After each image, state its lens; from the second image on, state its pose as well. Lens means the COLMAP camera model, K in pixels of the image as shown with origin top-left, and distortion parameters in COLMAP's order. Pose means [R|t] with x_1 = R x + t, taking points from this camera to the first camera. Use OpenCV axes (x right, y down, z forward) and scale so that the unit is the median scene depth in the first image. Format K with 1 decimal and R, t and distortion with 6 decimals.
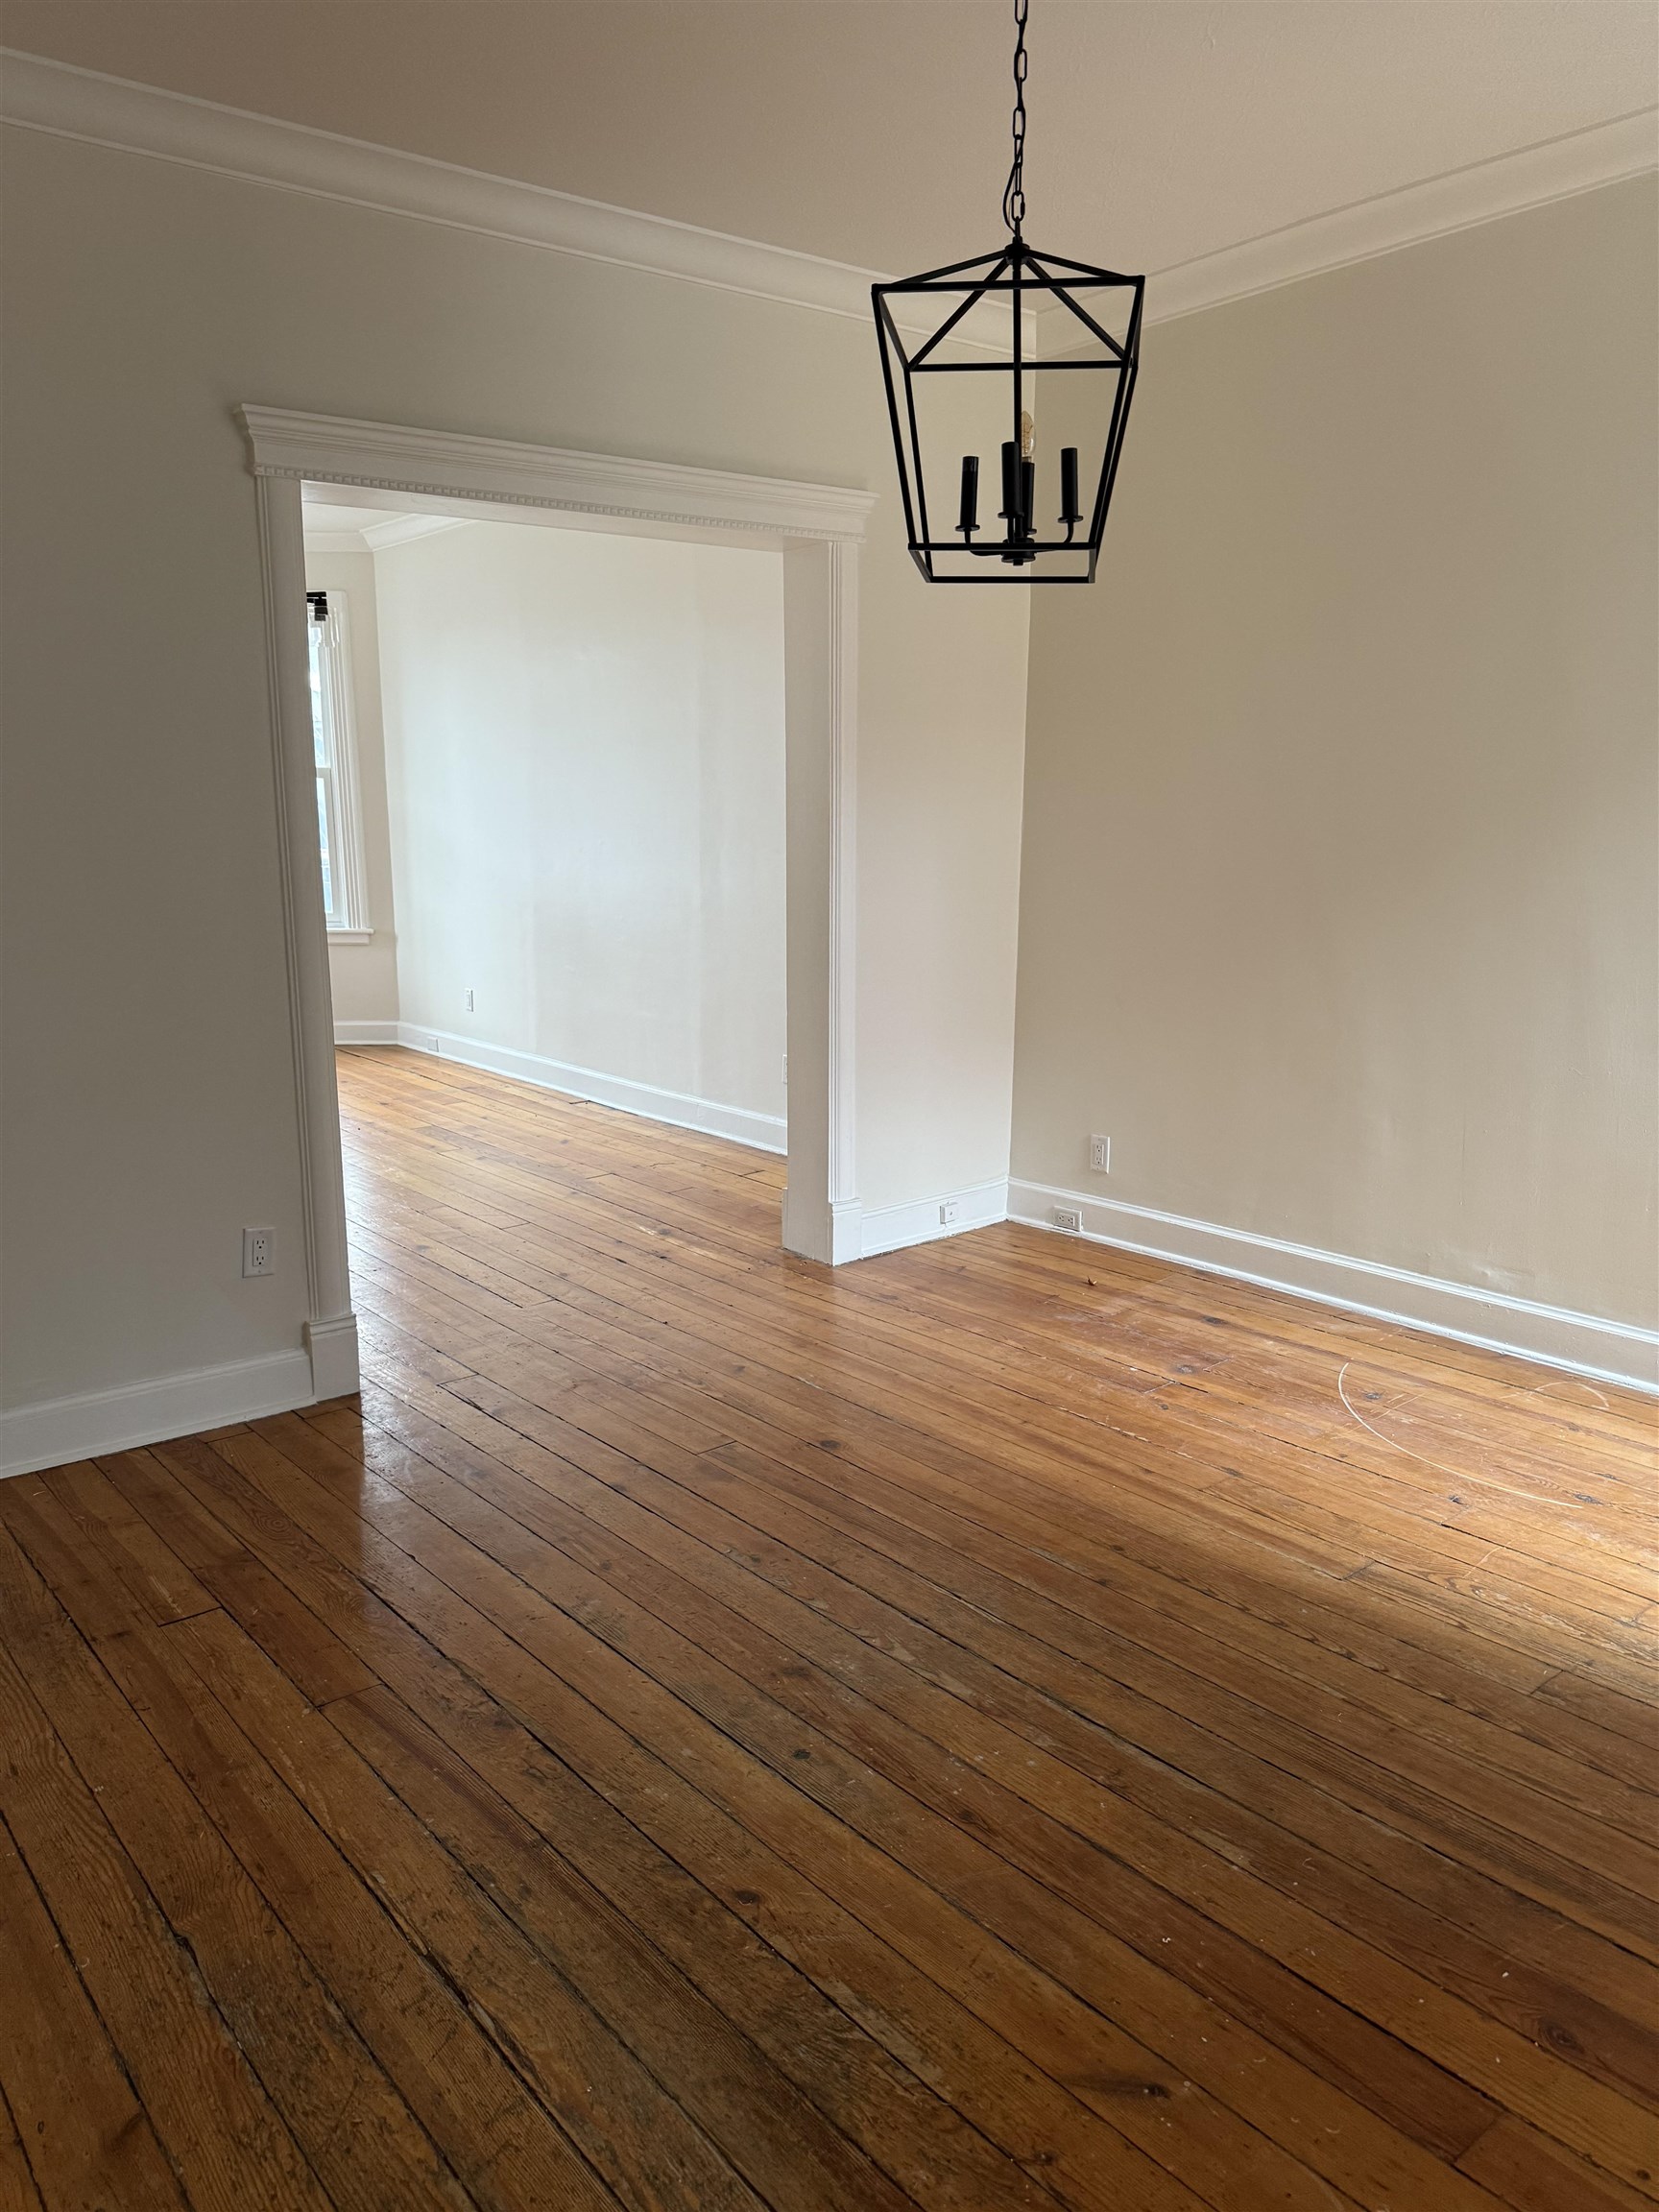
lens RADIAL K [[1546.8, 0, 821.7], [0, 1546.8, 1107.4], [0, 0, 1]] dist [0.039968, -0.026487]
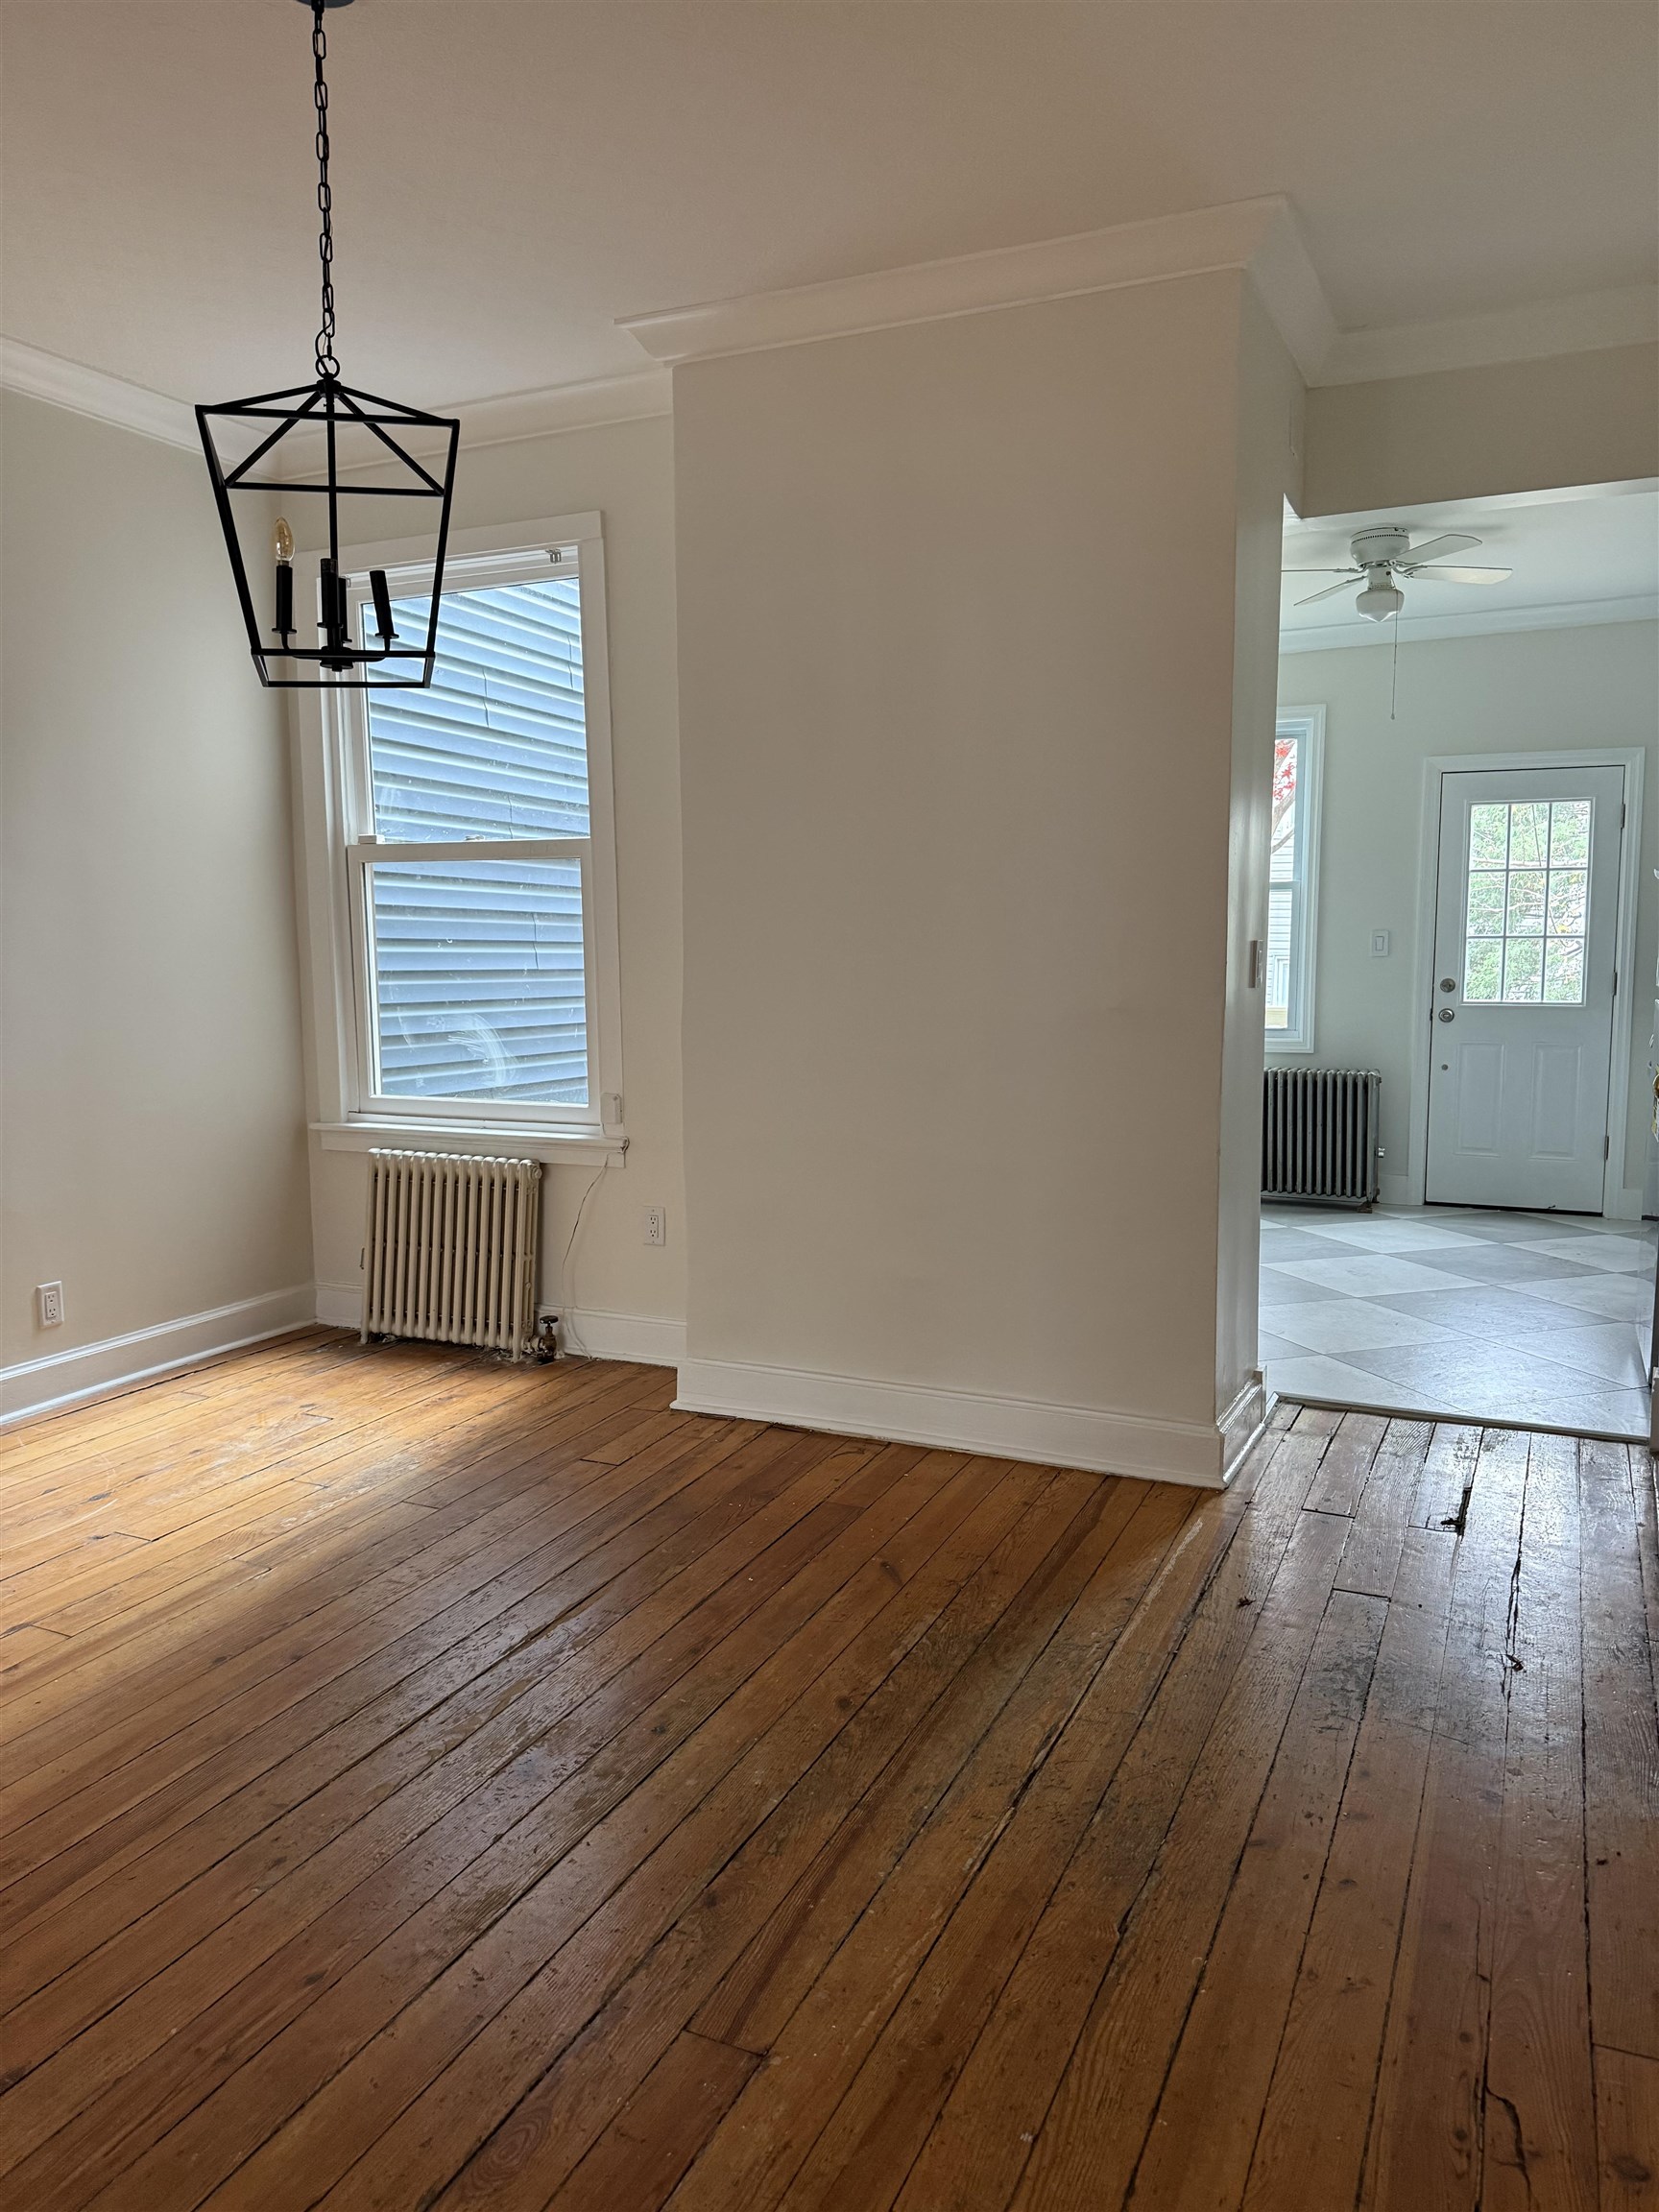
lens RADIAL K [[1546.8, 0, 821.7], [0, 1546.8, 1107.4], [0, 0, 1]] dist [0.039968, -0.026487]
pose [[-0.425924, -0.098623, 0.899368, -1.101308], [0.179424, 0.965091, 0.190802, -0.226121], [-0.886789, 0.242636, -0.393361, 1.316543]]
